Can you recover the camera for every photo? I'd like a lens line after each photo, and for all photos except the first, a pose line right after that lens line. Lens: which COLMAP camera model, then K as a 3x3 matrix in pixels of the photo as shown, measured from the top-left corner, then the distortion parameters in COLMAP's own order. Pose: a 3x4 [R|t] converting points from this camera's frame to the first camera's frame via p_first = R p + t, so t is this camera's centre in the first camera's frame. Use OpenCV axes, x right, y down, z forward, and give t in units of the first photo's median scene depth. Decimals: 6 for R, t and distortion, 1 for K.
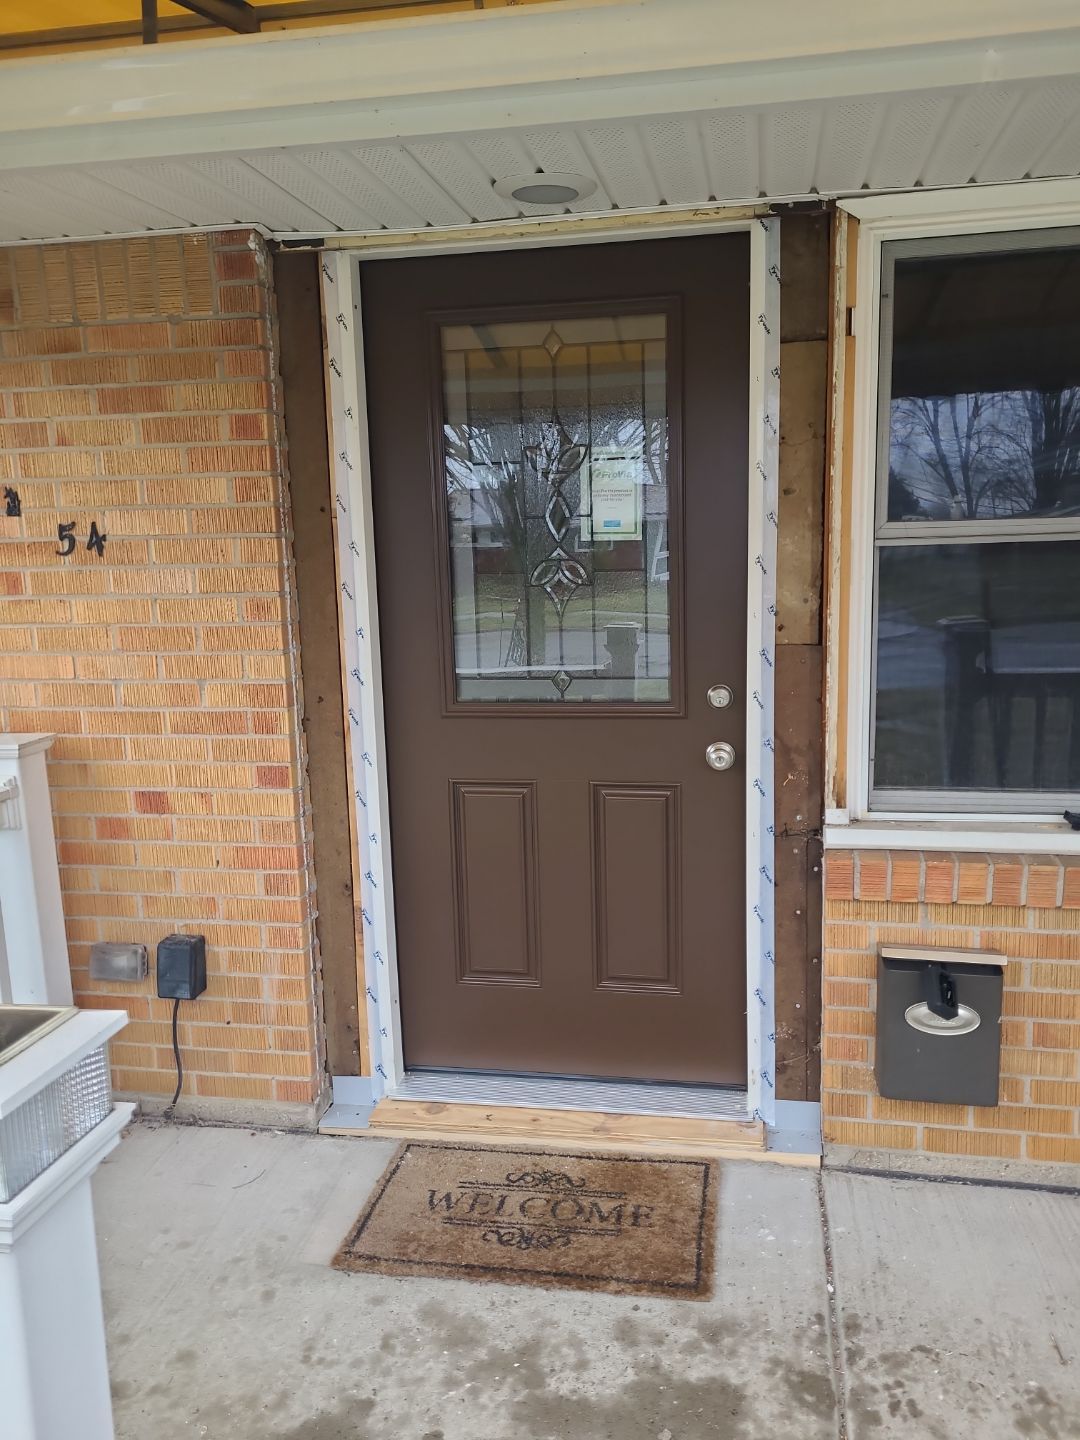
lens RADIAL K [[1097.4, 0, 585.3], [0, 1097.4, 703.8], [0, 0, 1]] dist [0.044867, -0.041433]
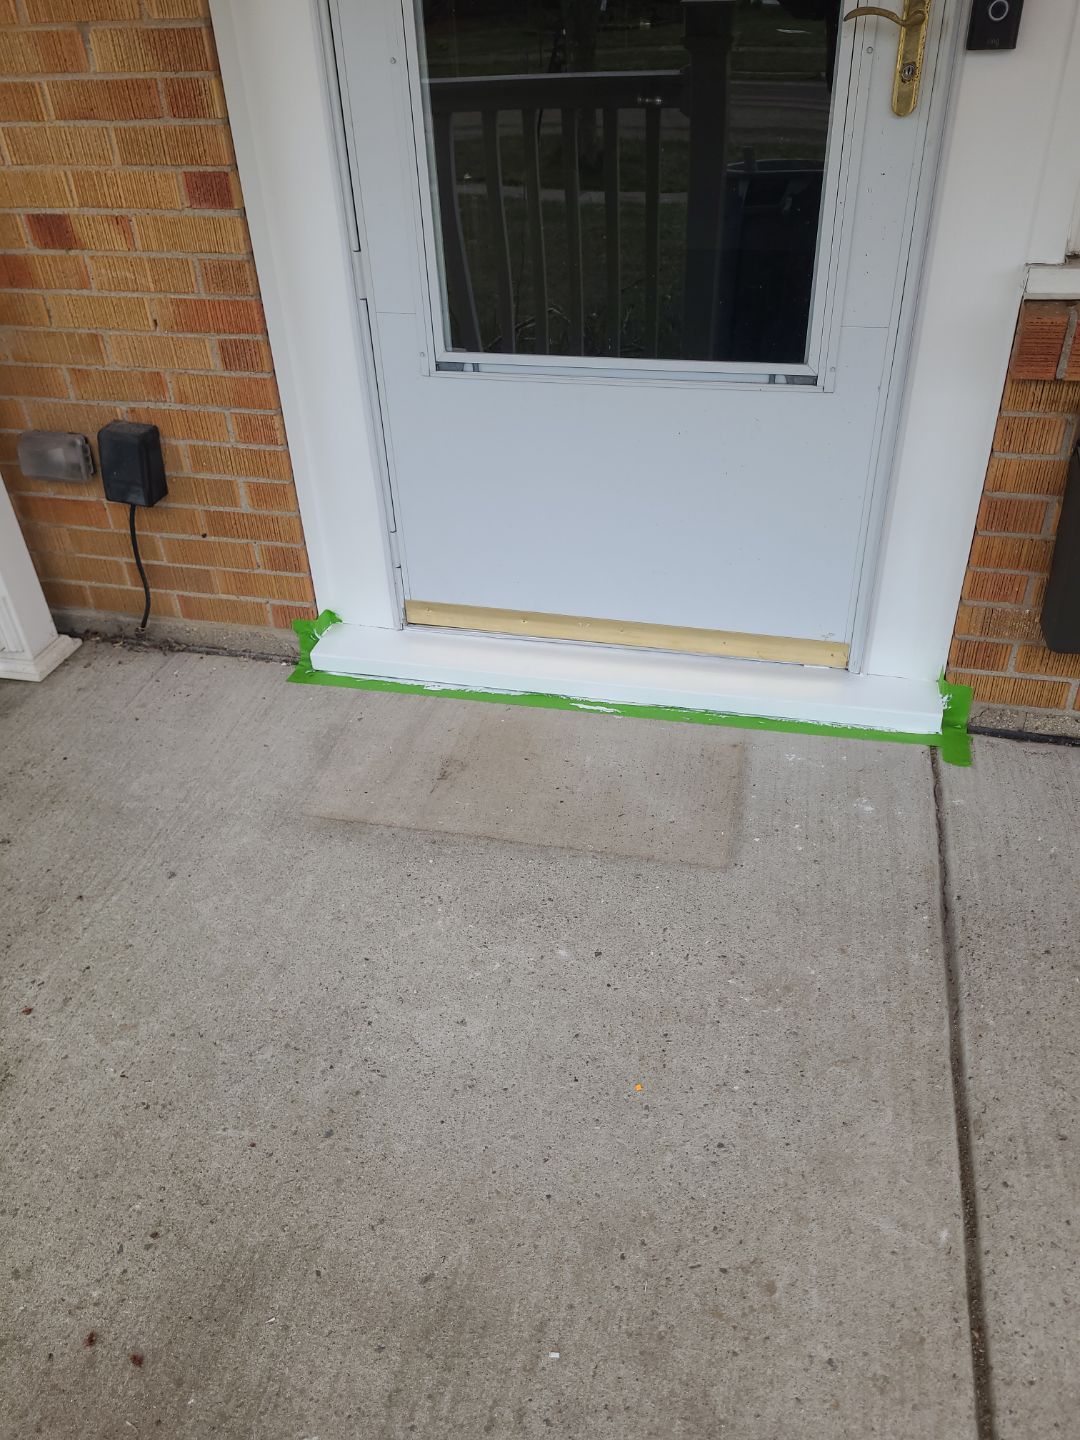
lens RADIAL K [[1097.4, 0, 547.1], [0, 1097.4, 732.0], [0, 0, 1]] dist [0.044867, -0.041433]
pose [[0.996919, 0.033127, -0.071101, -0.012139], [0.001703, 0.897089, 0.441847, 0.067088], [0.078421, -0.440607, 0.894268, 0.255439]]
